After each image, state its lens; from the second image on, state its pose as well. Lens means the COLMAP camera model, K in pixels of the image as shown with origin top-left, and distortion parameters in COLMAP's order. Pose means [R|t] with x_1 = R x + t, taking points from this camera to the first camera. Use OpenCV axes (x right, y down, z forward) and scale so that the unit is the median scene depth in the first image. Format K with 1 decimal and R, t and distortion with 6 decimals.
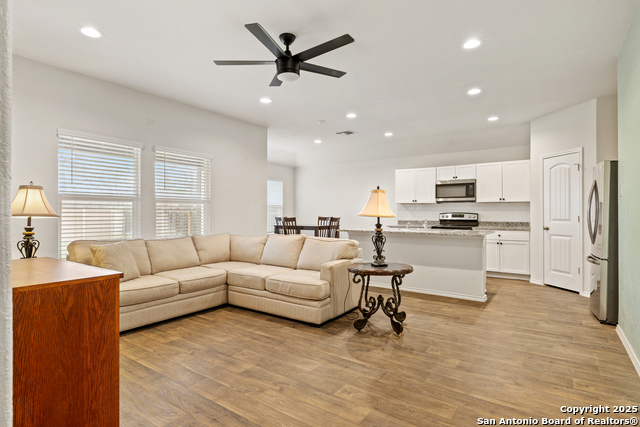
lens RADIAL K [[333.0, 0, 321.7], [0, 333.0, 212.5], [0, 0, 1]] dist [-0.005095, 0.000049]
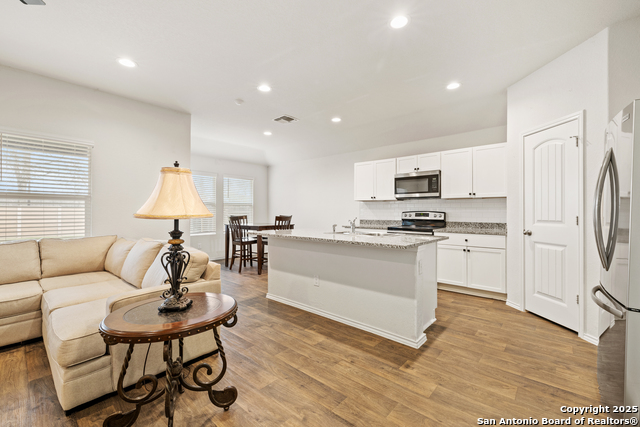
lens RADIAL K [[268.8, 0, 322.7], [0, 268.8, 211.9], [0, 0, 1]] dist [-0.000837, -0.001231]
pose [[0.994754, 0.000151, -0.102299, 0.409117], [0.000103, 0.999997, 0.002478, 0.001765], [0.102299, -0.002476, 0.994751, 0.525075]]
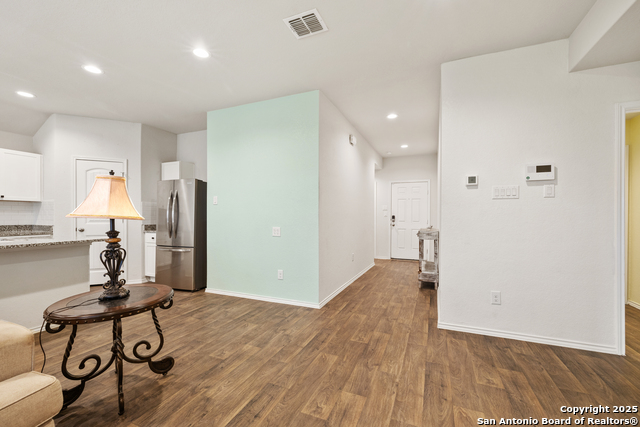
lens RADIAL K [[268.8, 0, 320.3], [0, 268.8, 216.3], [0, 0, 1]] dist [-0.000837, -0.001231]
pose [[-0.210587, -0.000817, 0.977575, -0.365827], [-0.004968, 0.999988, -0.000235, 0.004693], [-0.977562, -0.004906, -0.210589, 0.649822]]
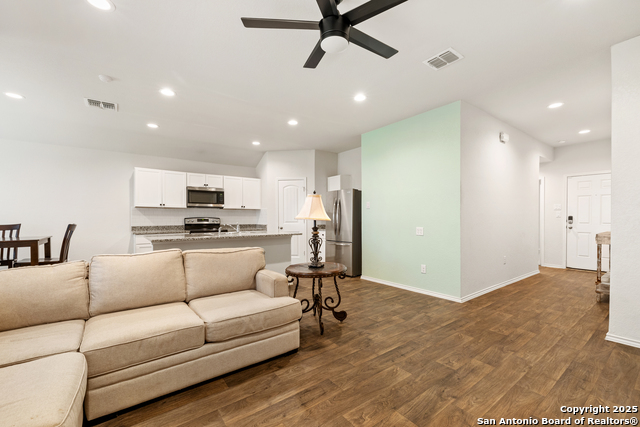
lens RADIAL K [[268.8, 0, 320.6], [0, 268.8, 221.8], [0, 0, 1]] dist [-0.000837, -0.001231]
pose [[0.309016, -0.013598, 0.950960, -0.560717], [0.001408, 0.999903, 0.013841, 0.005760], [-0.951056, -0.002938, 0.309005, 0.646800]]
